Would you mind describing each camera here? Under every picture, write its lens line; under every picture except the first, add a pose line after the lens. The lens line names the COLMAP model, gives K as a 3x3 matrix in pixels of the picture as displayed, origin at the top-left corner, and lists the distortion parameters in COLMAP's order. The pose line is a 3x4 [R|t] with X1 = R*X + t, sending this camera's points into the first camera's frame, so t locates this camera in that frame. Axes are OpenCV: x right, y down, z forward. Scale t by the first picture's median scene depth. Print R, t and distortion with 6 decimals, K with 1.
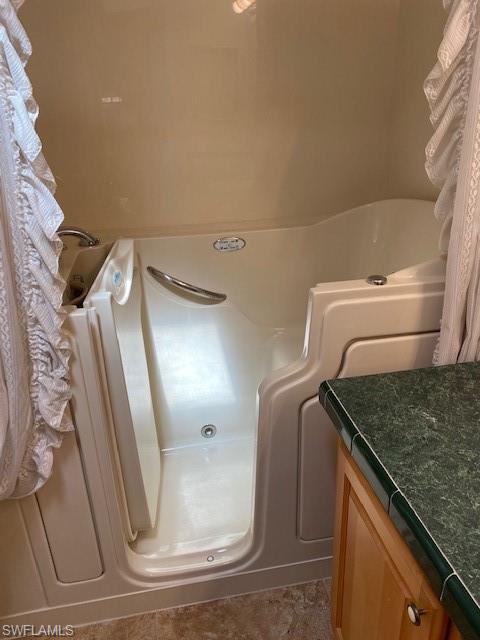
lens RADIAL K [[487.7, 0, 238.1], [0, 487.7, 319.6], [0, 0, 1]] dist [0.032160, -0.057849]
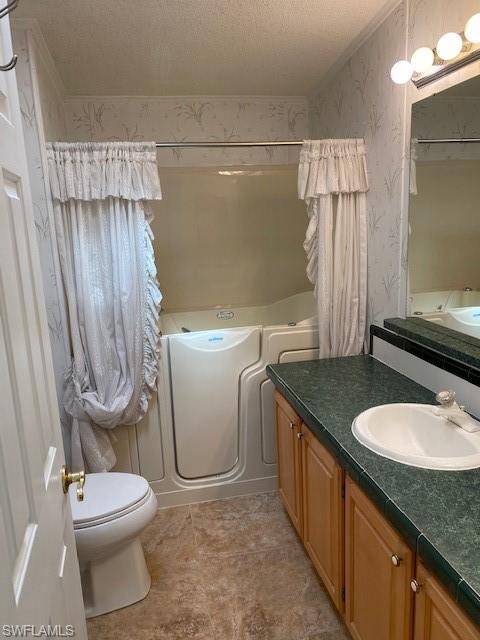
lens RADIAL K [[487.7, 0, 240.4], [0, 487.7, 319.7], [0, 0, 1]] dist [0.032160, -0.057849]
pose [[0.999678, -0.013923, 0.021234, -0.000567], [0.017744, 0.981249, -0.191928, 0.360090], [-0.018164, 0.192243, 0.981179, -1.333887]]
